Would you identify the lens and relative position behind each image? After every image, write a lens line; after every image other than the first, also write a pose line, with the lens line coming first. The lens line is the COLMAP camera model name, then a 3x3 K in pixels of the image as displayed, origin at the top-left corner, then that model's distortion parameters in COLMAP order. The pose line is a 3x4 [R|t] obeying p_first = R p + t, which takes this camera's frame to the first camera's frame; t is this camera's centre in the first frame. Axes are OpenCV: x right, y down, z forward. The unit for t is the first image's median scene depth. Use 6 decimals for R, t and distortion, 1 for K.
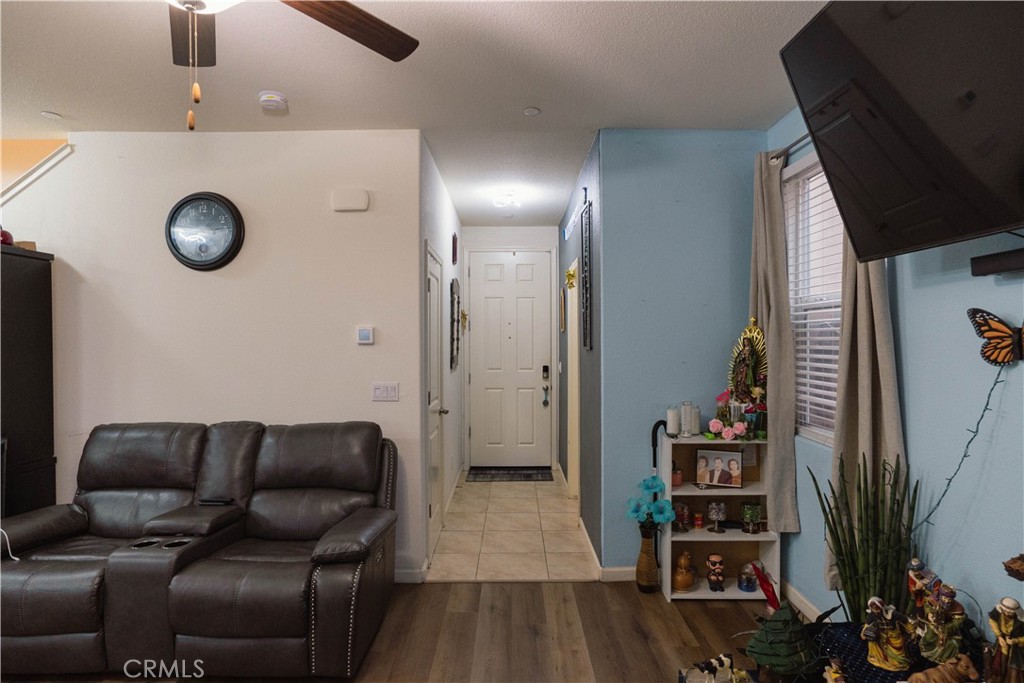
lens RADIAL K [[547.4, 0, 515.8], [0, 547.4, 346.7], [0, 0, 1]] dist [-0.059715, 0.044166]
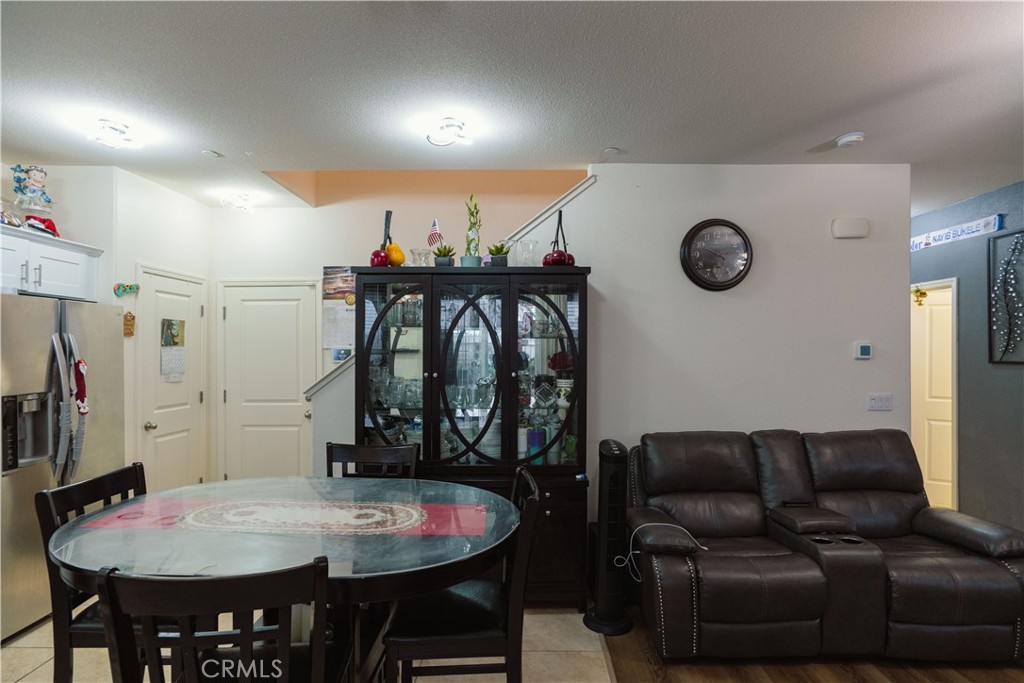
lens RADIAL K [[547.4, 0, 515.8], [0, 547.4, 346.7], [0, 0, 1]] dist [-0.059715, 0.044166]
pose [[0.999971, -0.003646, -0.006657, -0.993367], [0.003577, 0.999940, -0.010353, -0.019842], [0.006695, 0.010329, 0.999924, -0.095299]]
